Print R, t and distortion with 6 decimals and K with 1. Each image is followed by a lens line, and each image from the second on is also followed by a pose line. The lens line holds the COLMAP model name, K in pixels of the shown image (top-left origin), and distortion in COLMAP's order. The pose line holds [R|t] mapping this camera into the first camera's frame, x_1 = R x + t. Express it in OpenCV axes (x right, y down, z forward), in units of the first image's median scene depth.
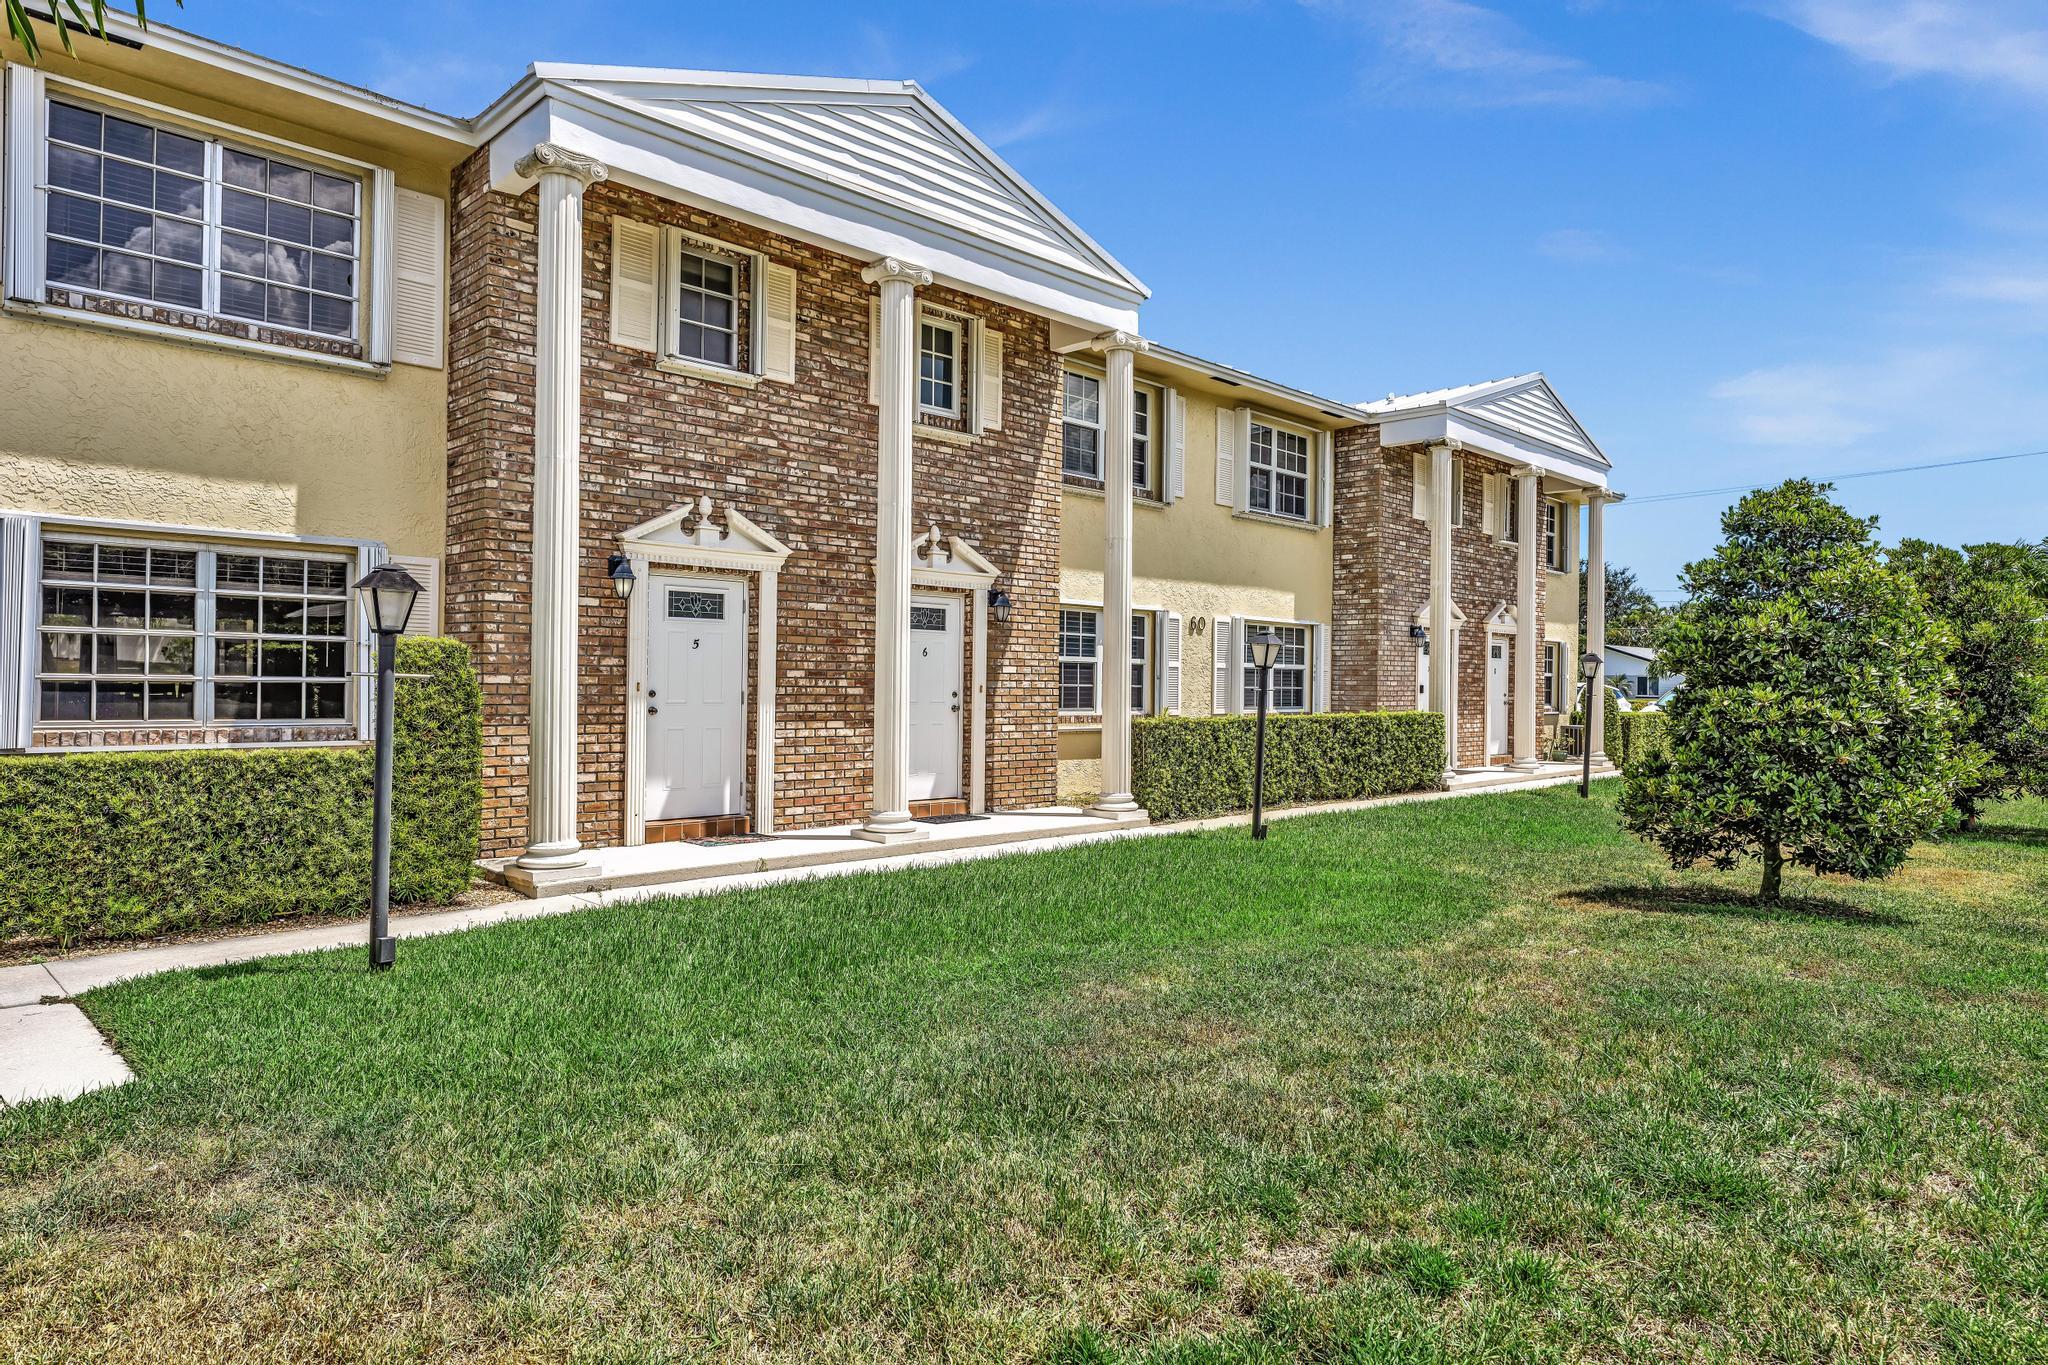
lens RADIAL K [[1232.8, 0, 1024.1], [0, 1232.8, 686.6], [0, 0, 1]] dist [-0.000858, -0.000344]
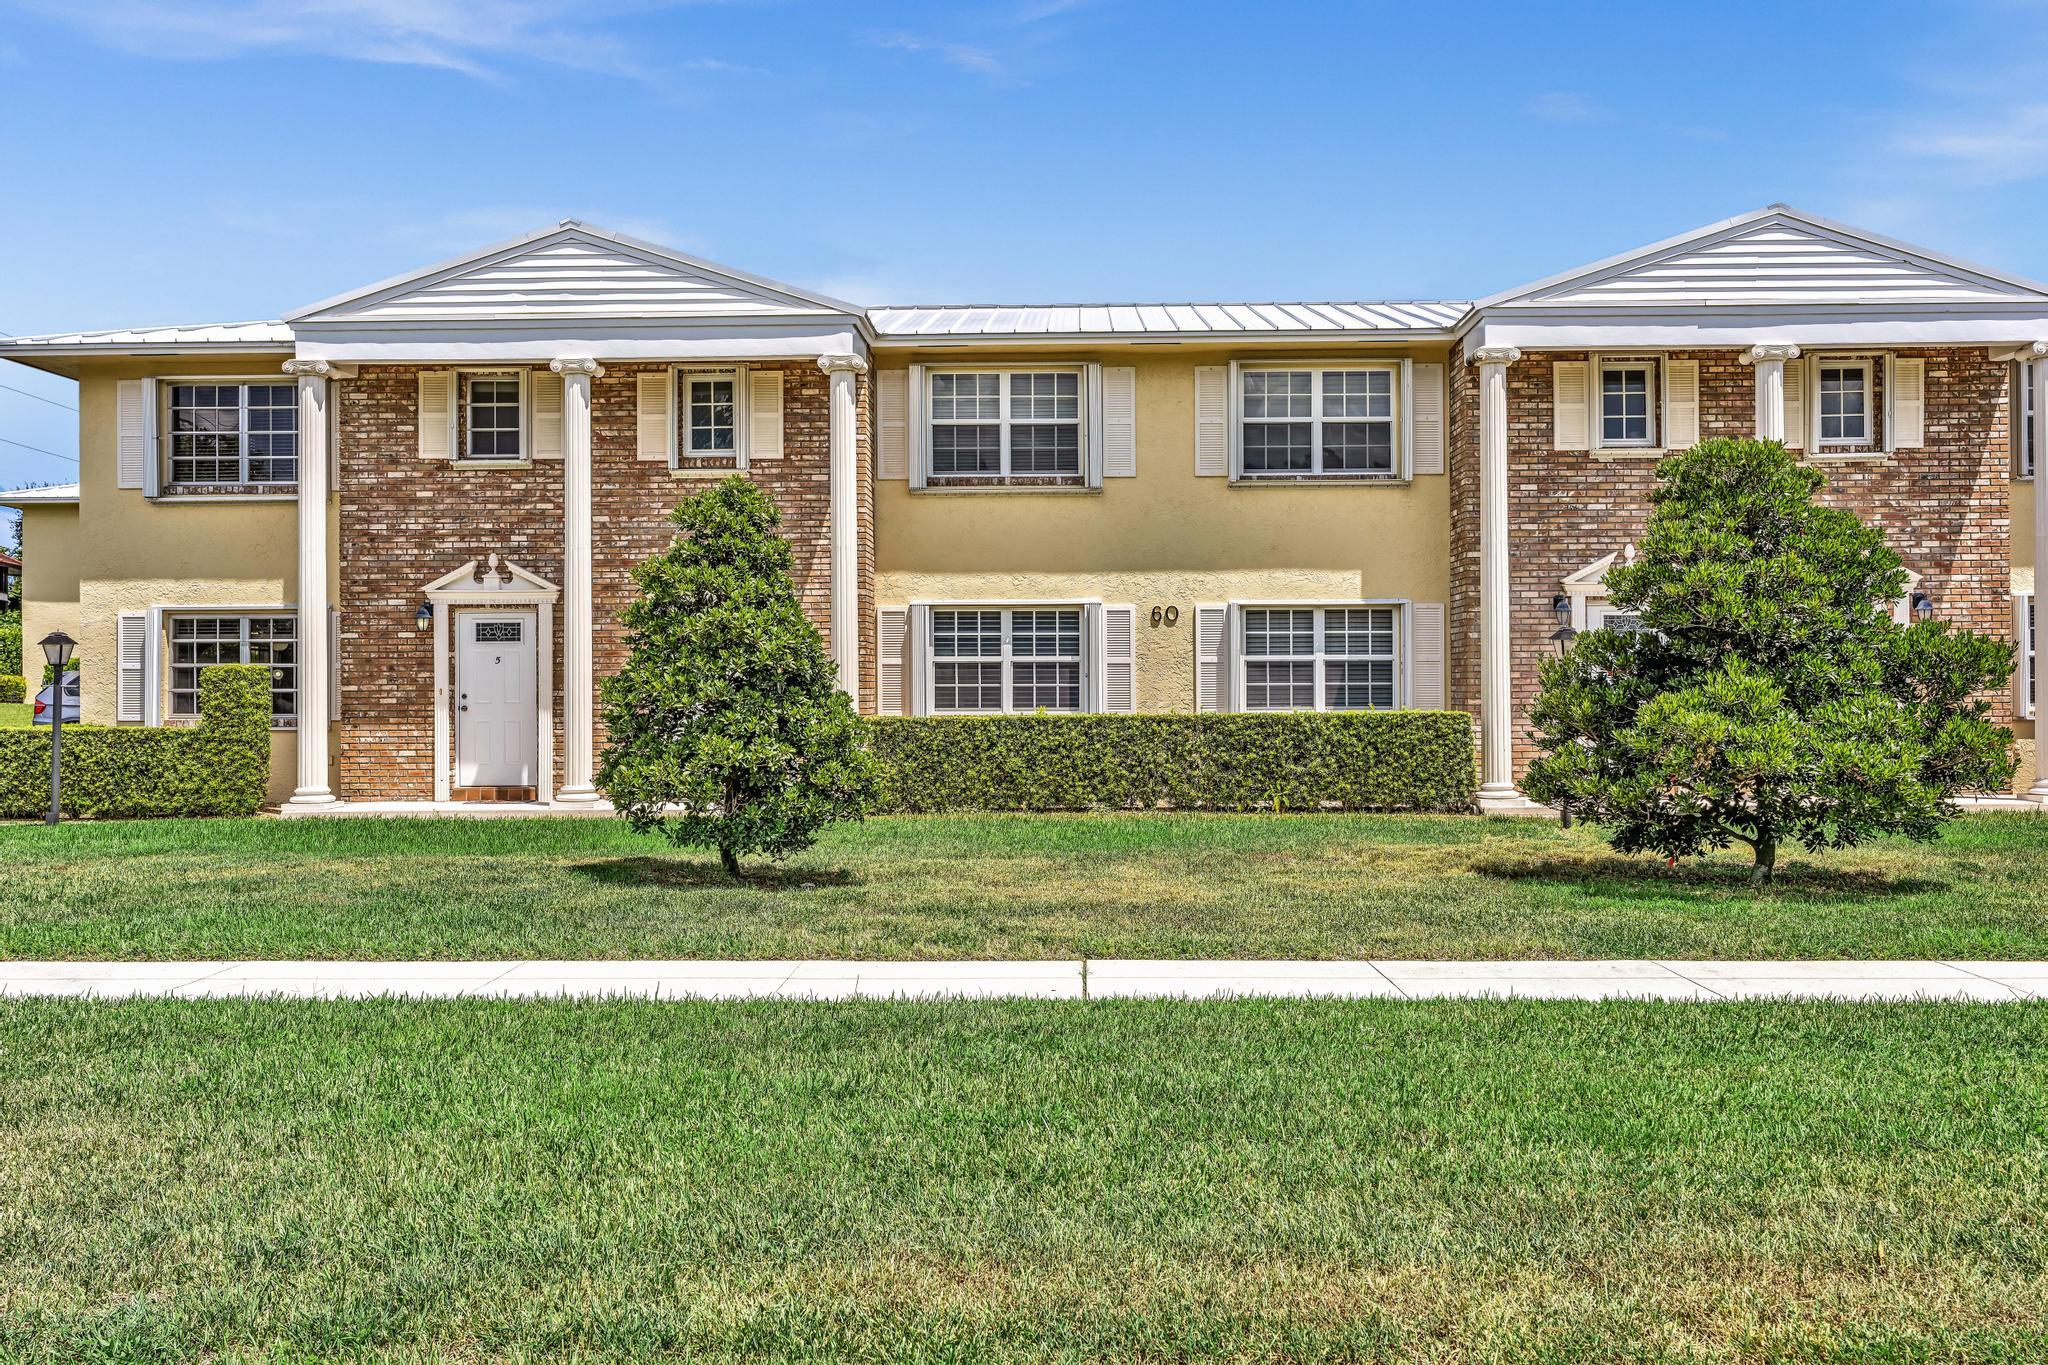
lens RADIAL K [[1666.6, 0, 1023.4], [0, 1666.6, 684.9], [0, 0, 1]] dist [0.005297, 0.004127]
pose [[0.681929, -0.022557, -0.731071, 1.496812], [0.011188, 0.999729, -0.020411, 0.037528], [0.731333, 0.005740, 0.681996, 0.158644]]
